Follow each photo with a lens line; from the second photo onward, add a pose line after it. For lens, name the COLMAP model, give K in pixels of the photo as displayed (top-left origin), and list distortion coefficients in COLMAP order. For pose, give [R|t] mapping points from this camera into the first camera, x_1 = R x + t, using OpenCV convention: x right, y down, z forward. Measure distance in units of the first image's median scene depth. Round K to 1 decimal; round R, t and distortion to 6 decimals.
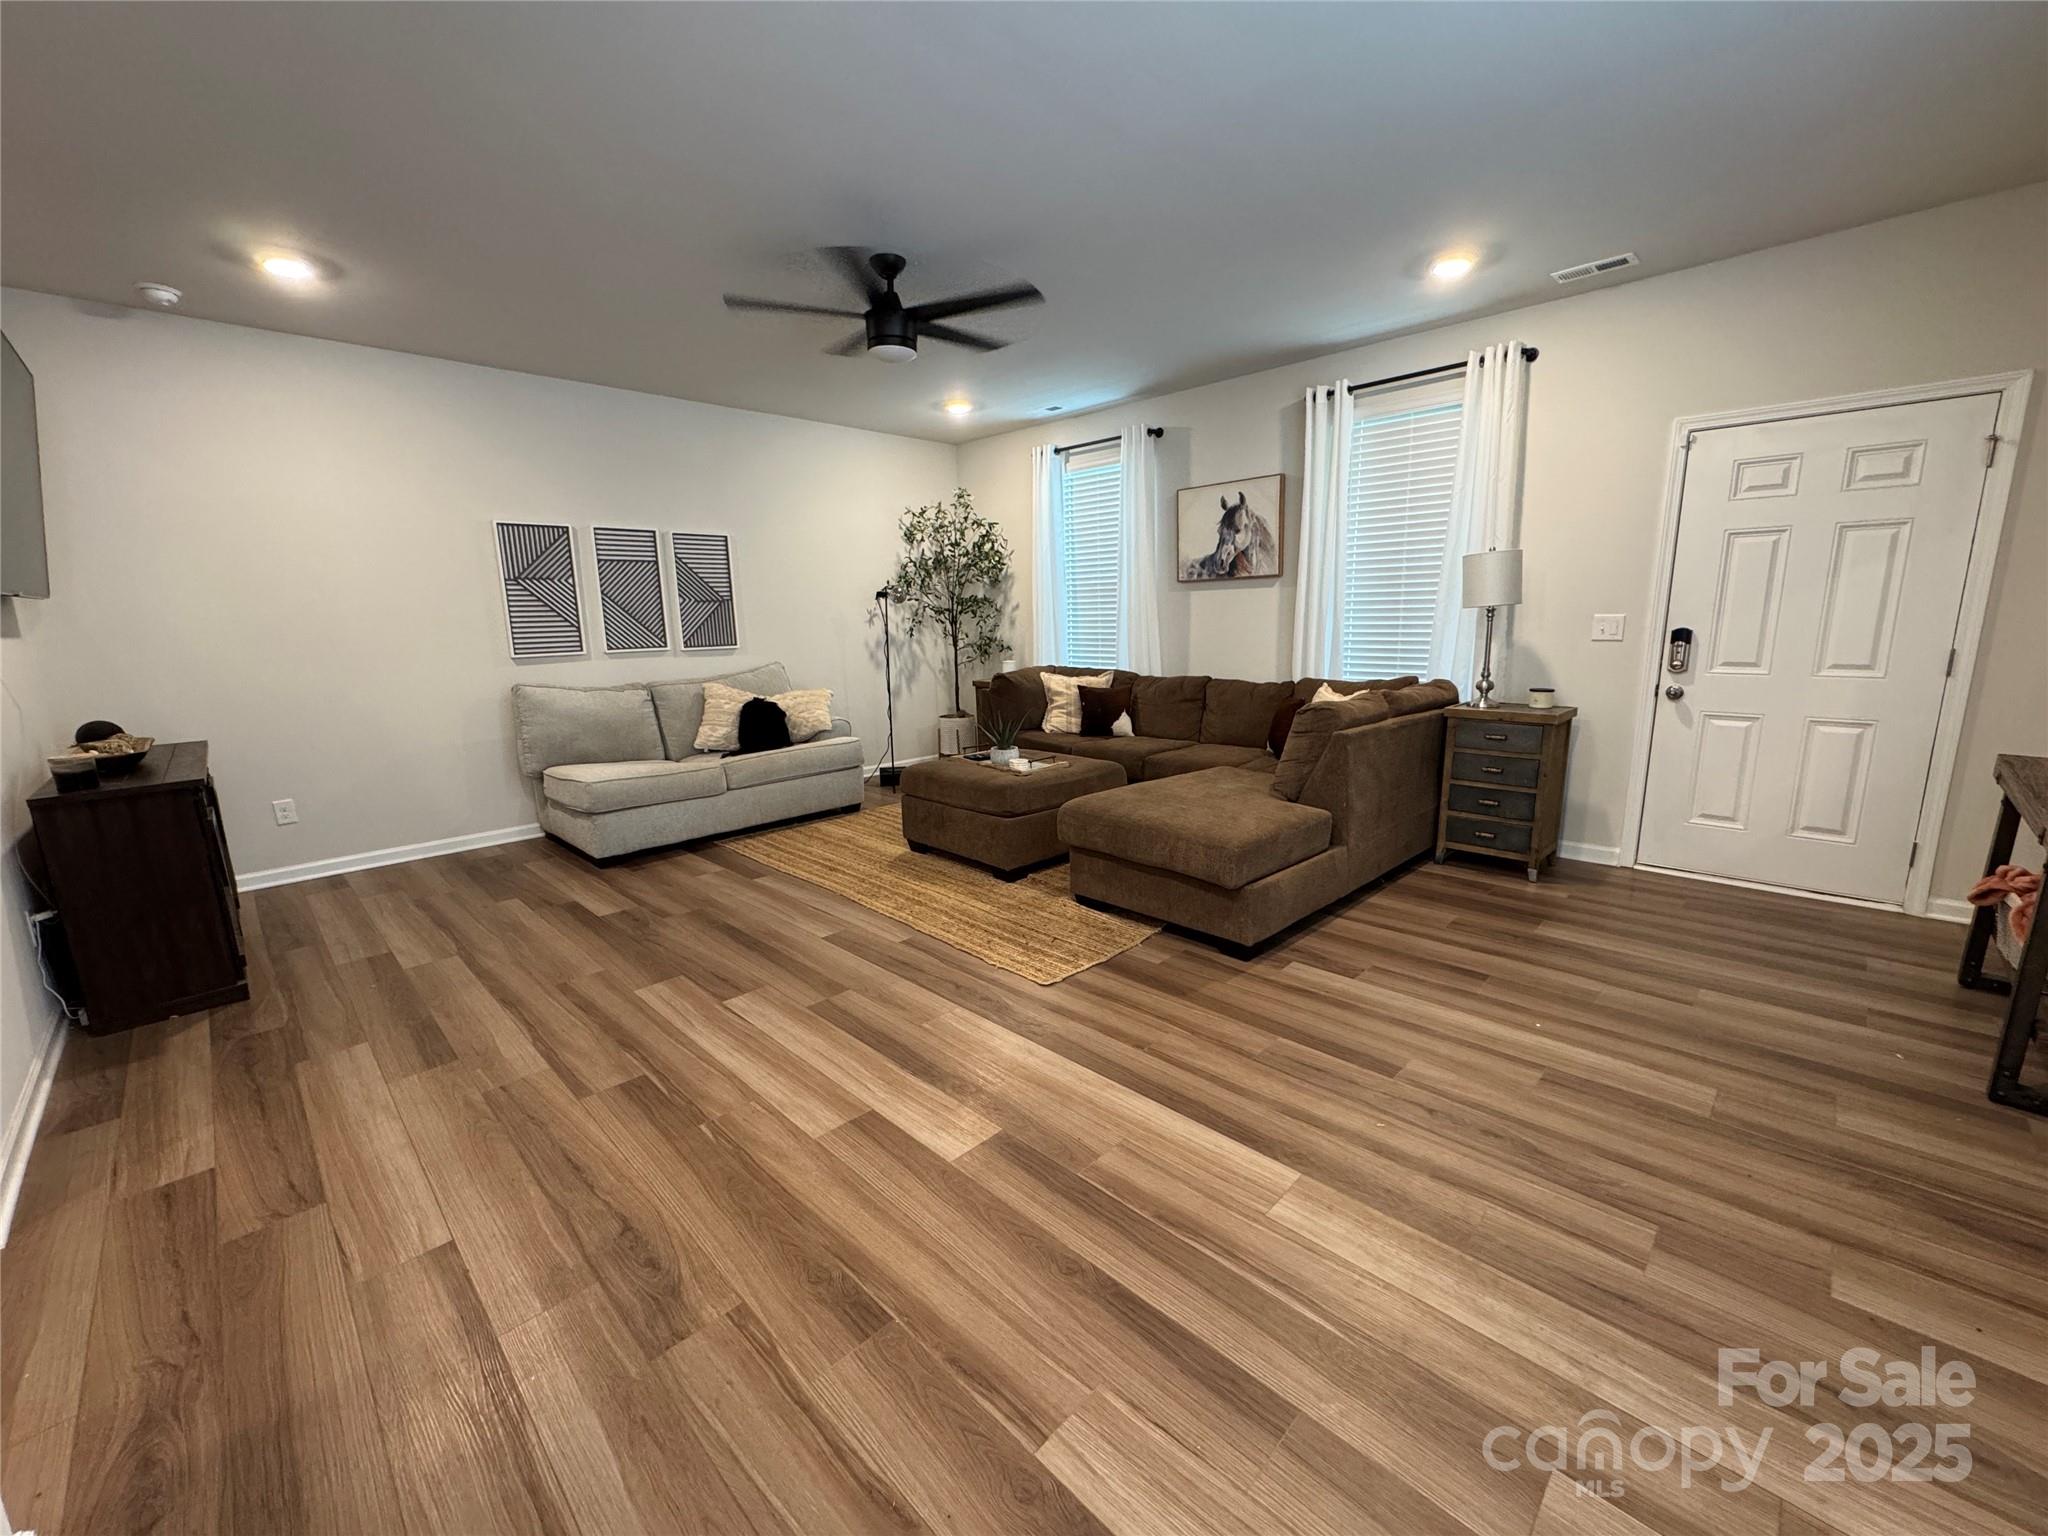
lens RADIAL K [[815.0, 0, 1024.0], [0, 815.0, 768.0], [0, 0, 1]] dist [-0.000589, -0.000066]
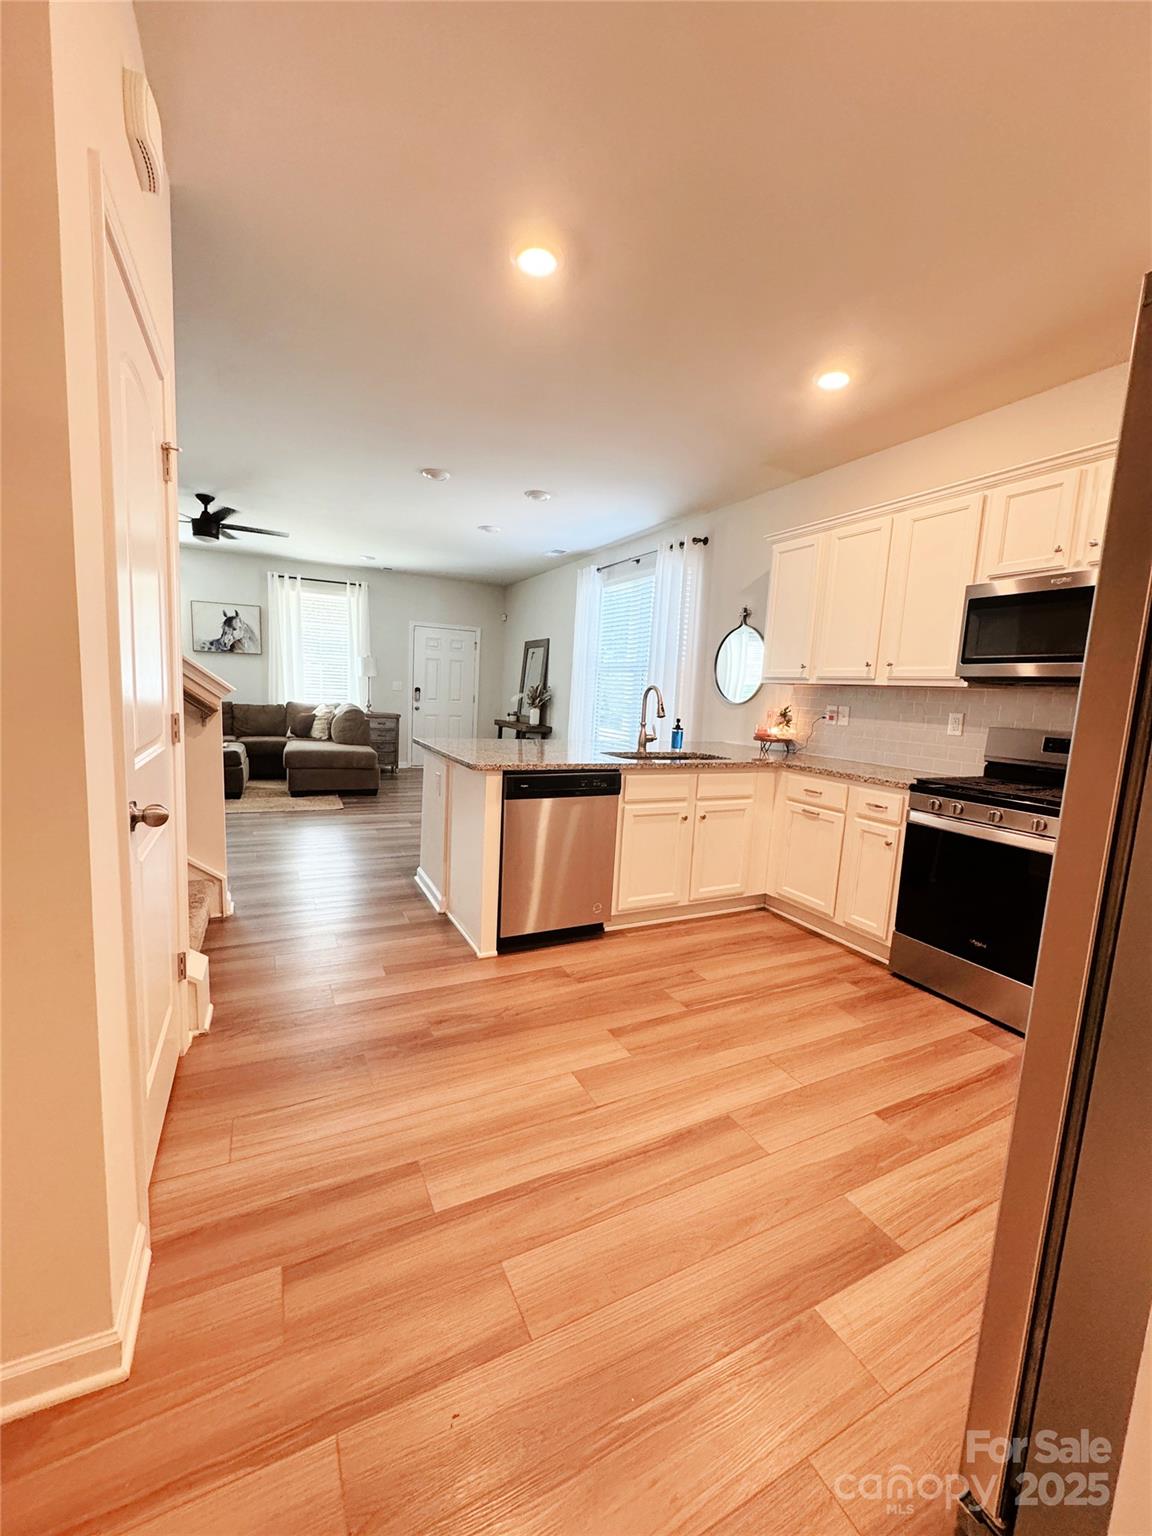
lens RADIAL K [[611.3, 0, 576.0], [0, 611.3, 768.0], [0, 0, 1]] dist [-0.000589, -0.000066]
pose [[0.313926, -0.082480, 0.945858, -1.193767], [0.123323, 0.991322, 0.045515, 0.099487], [-0.941404, 0.102358, 0.321374, -0.282224]]
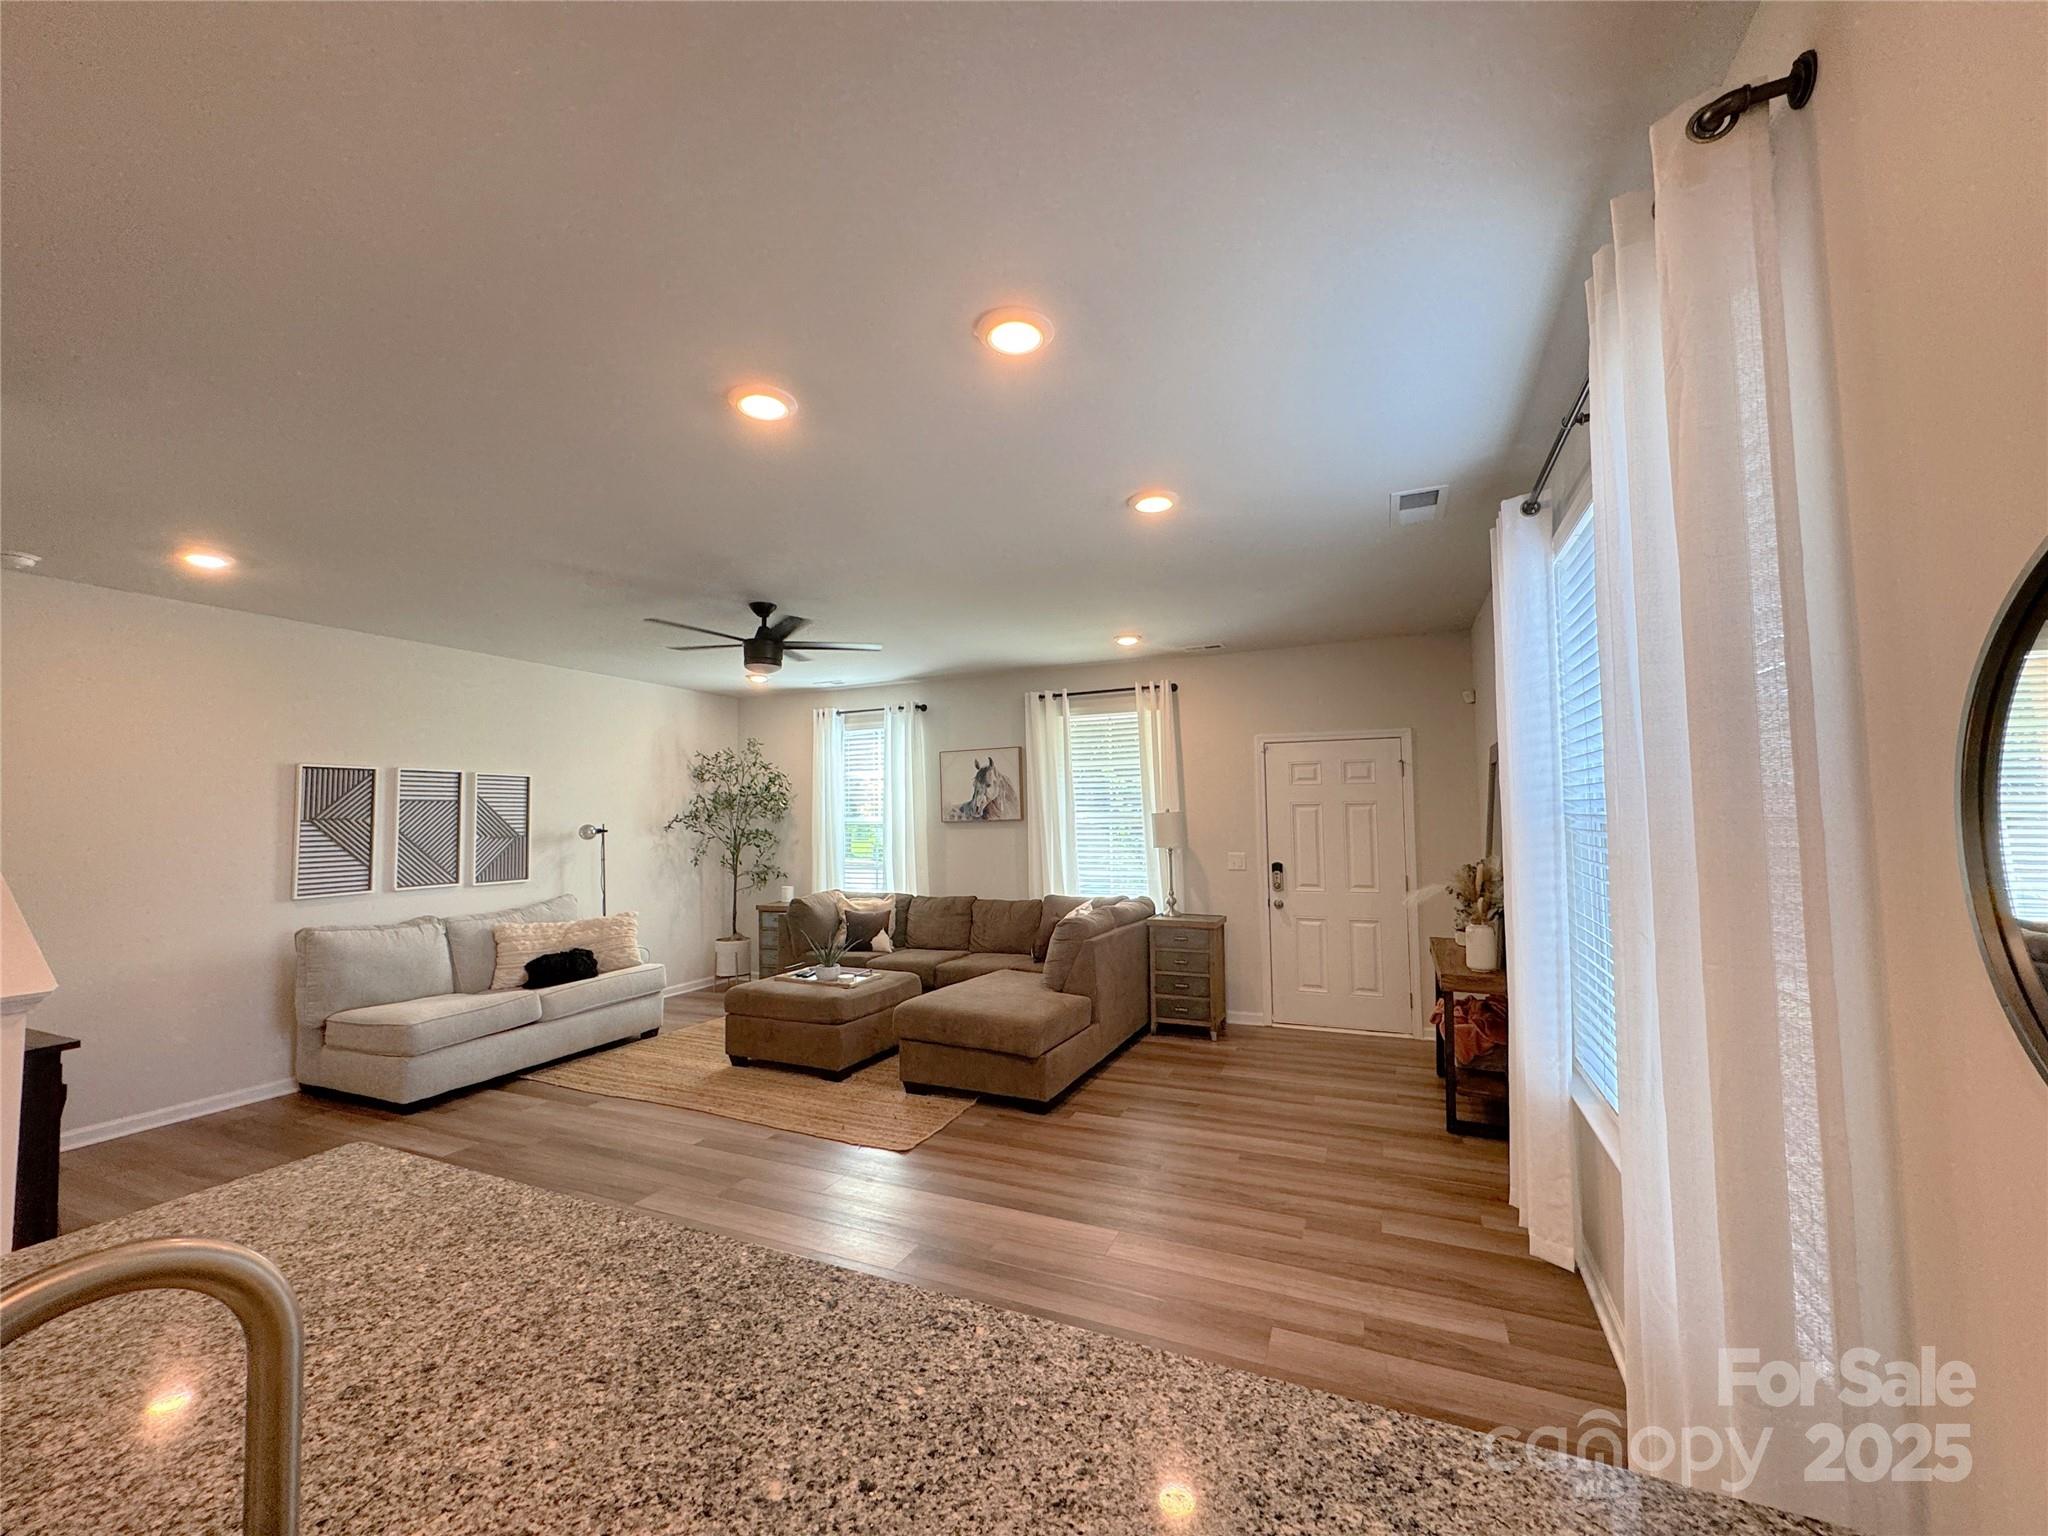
lens RADIAL K [[815.0, 0, 1024.0], [0, 815.0, 768.0], [0, 0, 1]] dist [-0.000589, -0.000066]
pose [[0.934199, 0.030396, 0.355456, -0.199484], [0.060601, 0.968363, -0.242077, 0.002322], [-0.351569, 0.247689, 0.902801, -0.275550]]
